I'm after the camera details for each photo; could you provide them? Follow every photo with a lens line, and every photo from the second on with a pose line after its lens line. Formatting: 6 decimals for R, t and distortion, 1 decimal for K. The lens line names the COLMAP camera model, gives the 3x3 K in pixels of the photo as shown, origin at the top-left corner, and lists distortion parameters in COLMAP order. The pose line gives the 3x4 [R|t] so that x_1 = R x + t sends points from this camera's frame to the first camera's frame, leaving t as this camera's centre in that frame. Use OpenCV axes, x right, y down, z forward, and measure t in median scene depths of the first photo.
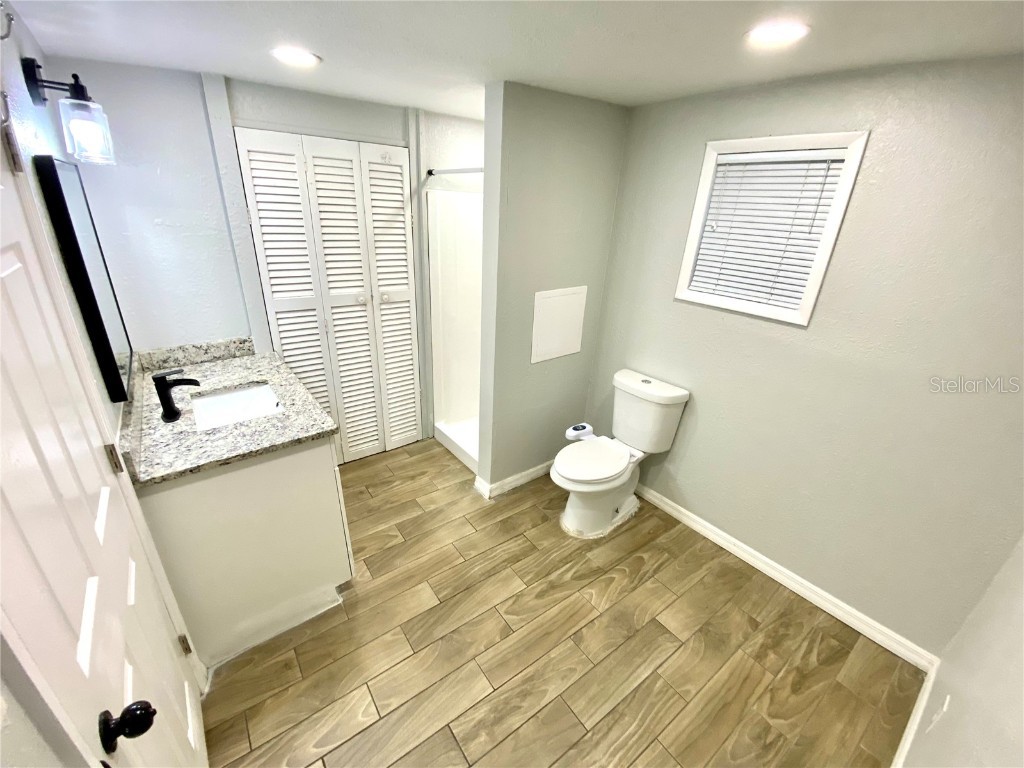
lens RADIAL K [[414.6, 0, 512.0], [0, 414.6, 384.0], [0, 0, 1]] dist [0.001248, -0.014275]
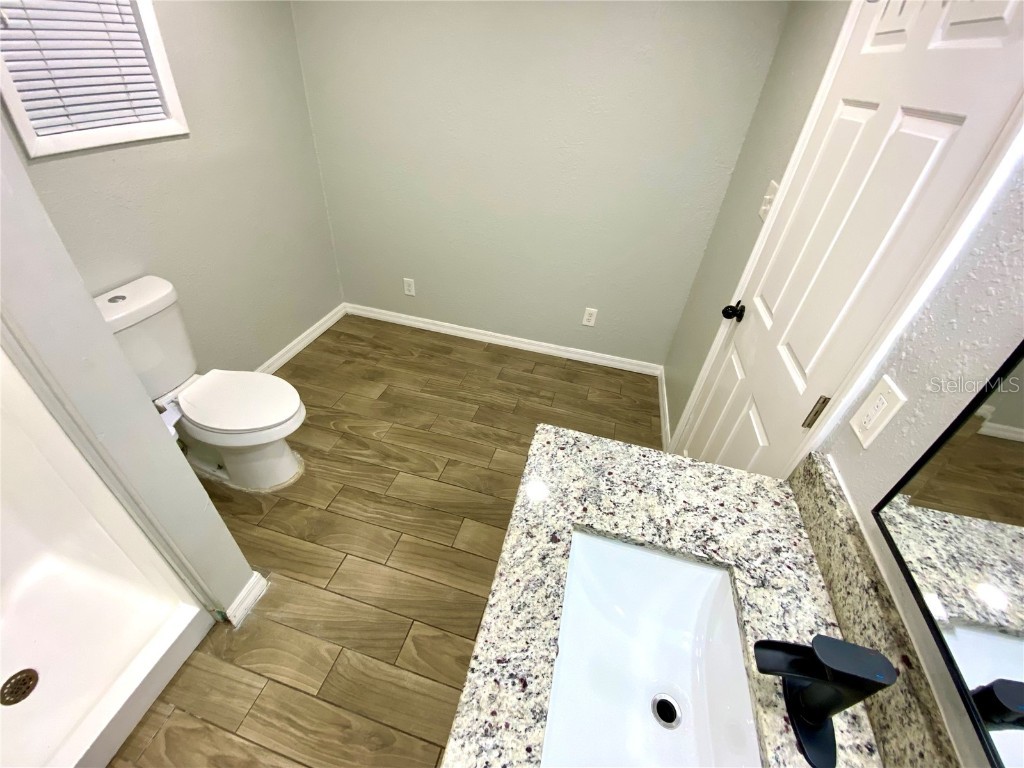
lens RADIAL K [[414.6, 0, 512.0], [0, 414.6, 384.0], [0, 0, 1]] dist [0.001248, -0.014275]
pose [[-0.612820, -0.547372, 0.569944, -0.607065], [0.208434, 0.583738, 0.784733, -0.374076], [-0.762238, 0.599695, -0.243635, 0.953507]]
